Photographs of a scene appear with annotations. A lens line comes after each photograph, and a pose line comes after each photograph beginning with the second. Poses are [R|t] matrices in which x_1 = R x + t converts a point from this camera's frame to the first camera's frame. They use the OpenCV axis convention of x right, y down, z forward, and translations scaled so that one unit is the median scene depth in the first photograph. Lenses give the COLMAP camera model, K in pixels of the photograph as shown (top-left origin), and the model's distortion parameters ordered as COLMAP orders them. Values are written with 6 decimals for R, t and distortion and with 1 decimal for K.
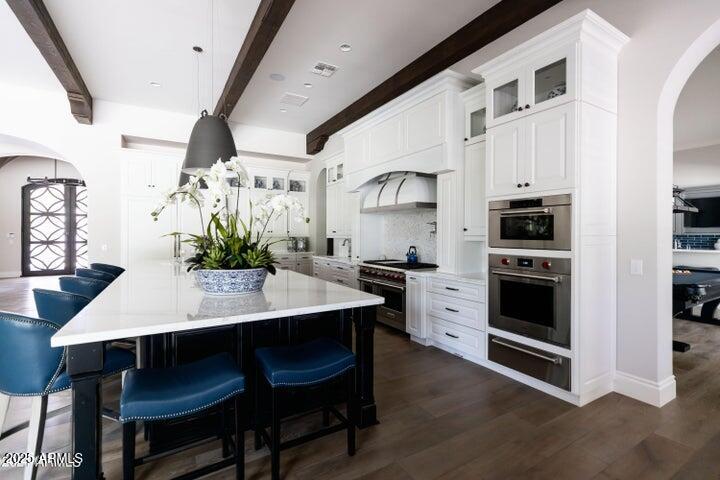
lens RADIAL K [[325.5, 0, 360.0], [0, 325.5, 240.0], [0, 0, 1]] dist [-0.000028, 0.000317]
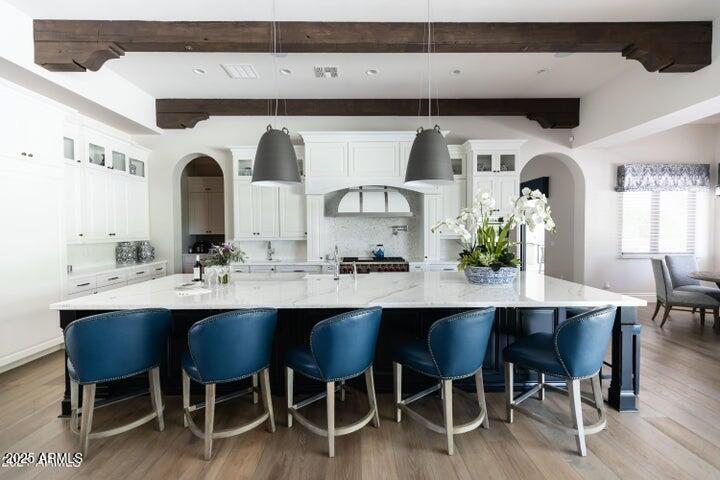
lens RADIAL K [[338.7, 0, 360.0], [0, 338.7, 240.0], [0, 0, 1]] dist [0.000385, -0.000308]
pose [[0.501685, -0.031145, 0.864489, -0.970998], [0.021719, 0.999490, 0.023405, -0.029770], [-0.864777, 0.007034, 0.502106, 0.385060]]
